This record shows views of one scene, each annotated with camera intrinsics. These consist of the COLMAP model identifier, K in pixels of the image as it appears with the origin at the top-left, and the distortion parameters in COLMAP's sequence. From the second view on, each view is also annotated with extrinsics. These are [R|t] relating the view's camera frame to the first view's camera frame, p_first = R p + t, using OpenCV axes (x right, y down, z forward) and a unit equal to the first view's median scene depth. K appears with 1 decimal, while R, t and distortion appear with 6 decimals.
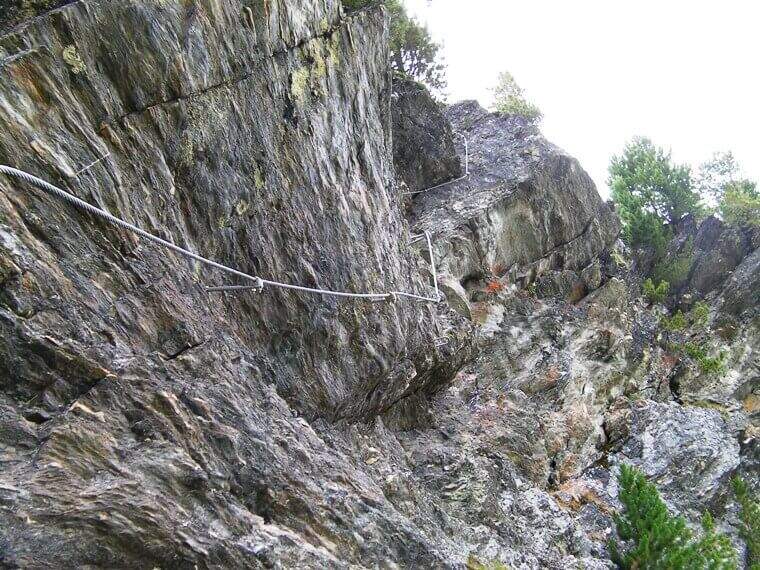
lens RADIAL K [[843.3, 0, 380.0], [0, 843.3, 285.0], [0, 0, 1]] dist [-0.196603, 0.031179]
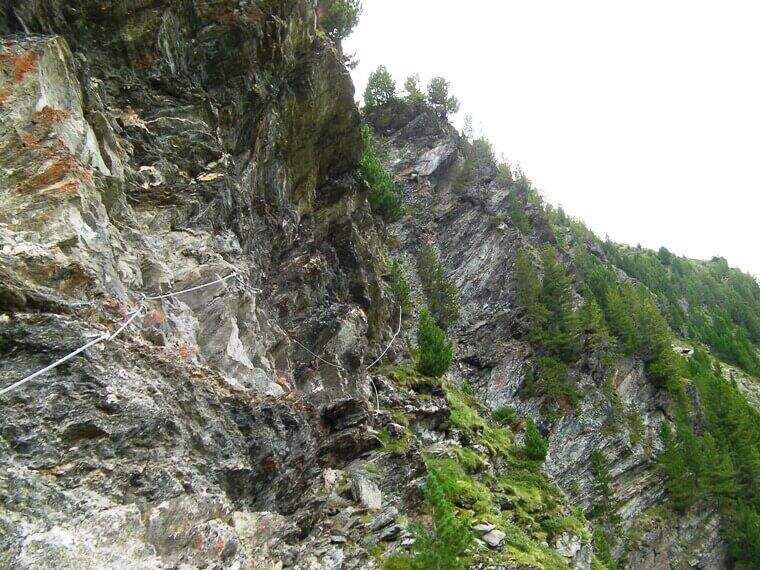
lens RADIAL K [[843.3, 0, 380.0], [0, 843.3, 285.0], [0, 0, 1]] dist [-0.196603, 0.031179]
pose [[0.988582, 0.037948, 0.145826, -0.066964], [-0.074411, 0.964479, 0.253464, -0.309519], [-0.131027, -0.261421, 0.956290, -2.848416]]
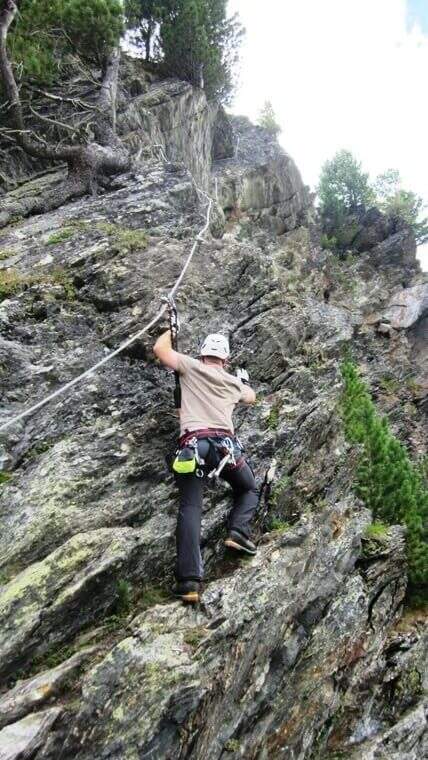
lens RADIAL K [[622.8, 0, 214.0], [0, 622.8, 380.0], [0, 0, 1]] dist [-0.029200, -0.000750]
pose [[0.980625, 0.150876, 0.124940, -0.045612], [-0.175758, 0.959294, 0.221050, 0.054364], [-0.086503, -0.238727, 0.967226, -0.491713]]
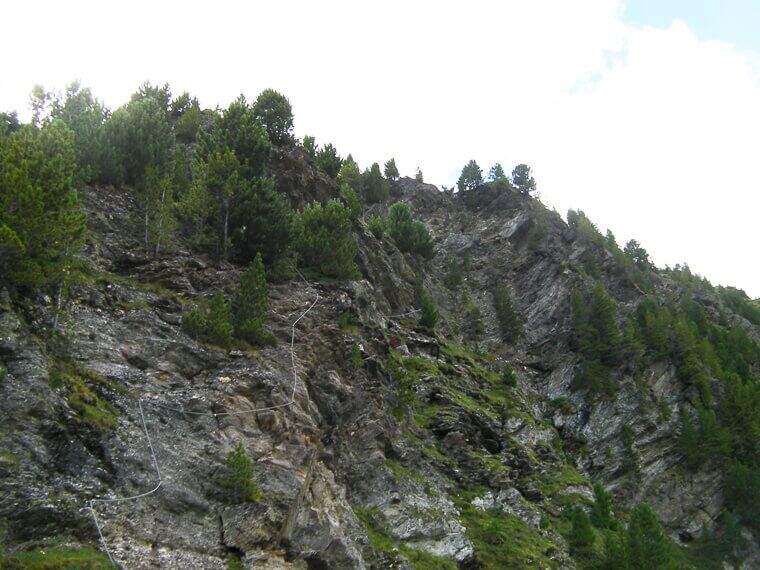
lens RADIAL K [[843.3, 0, 380.0], [0, 843.3, 285.0], [0, 0, 1]] dist [-0.196603, 0.031179]
pose [[0.996604, -0.007332, -0.082016, 0.375567], [0.020383, 0.986996, 0.159445, -0.408480], [0.079780, -0.160576, 0.983794, -4.550341]]
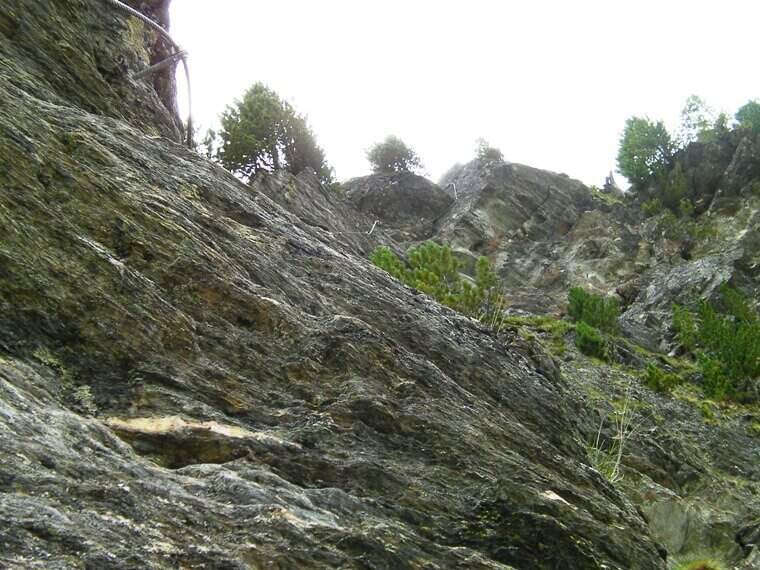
lens RADIAL K [[843.3, 0, 380.0], [0, 843.3, 285.0], [0, 0, 1]] dist [-0.196603, 0.031179]
pose [[0.851405, -0.461859, -0.248590, 0.303496], [0.416629, 0.883430, -0.214409, 0.335290], [0.318638, 0.078979, 0.944580, -0.754308]]
